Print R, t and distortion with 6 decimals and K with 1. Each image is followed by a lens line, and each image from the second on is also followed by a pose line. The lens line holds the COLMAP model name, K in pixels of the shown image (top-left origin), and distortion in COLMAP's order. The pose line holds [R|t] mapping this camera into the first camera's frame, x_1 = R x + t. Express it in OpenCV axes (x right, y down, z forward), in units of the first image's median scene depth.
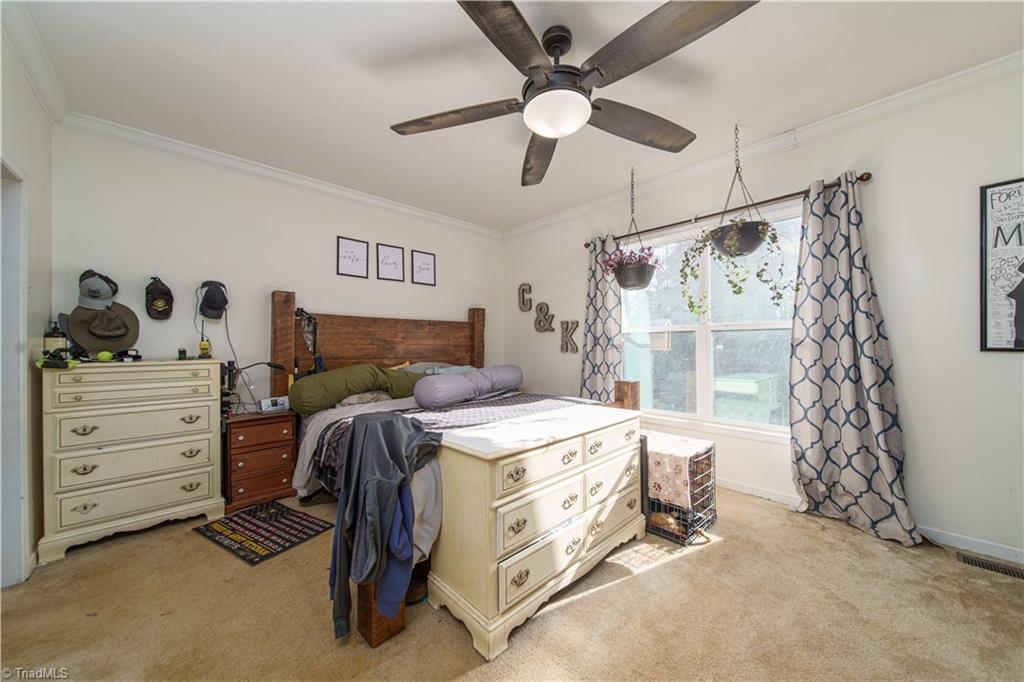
lens RADIAL K [[359.6, 0, 515.0], [0, 359.6, 343.0], [0, 0, 1]] dist [-0.000657, -0.000712]
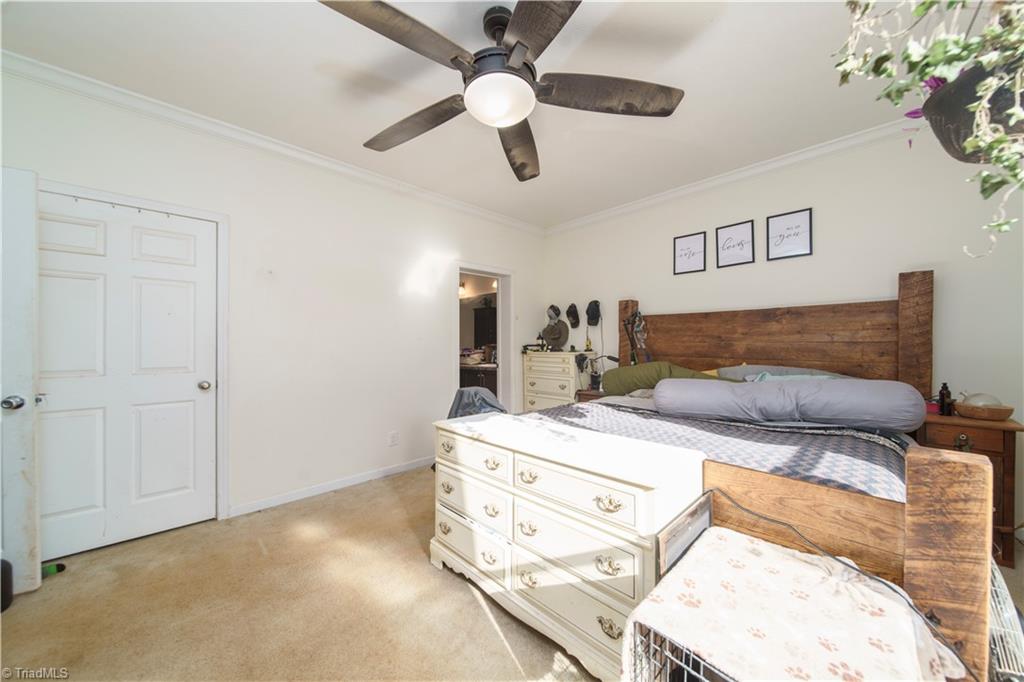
lens RADIAL K [[359.6, 0, 515.0], [0, 359.6, 344.2], [0, 0, 1]] dist [-0.000657, -0.000712]
pose [[0.008566, 0.006237, -0.999944, 0.631473], [0.012830, 0.999898, 0.006347, -0.002395], [0.999881, -0.012884, 0.008485, 0.608586]]
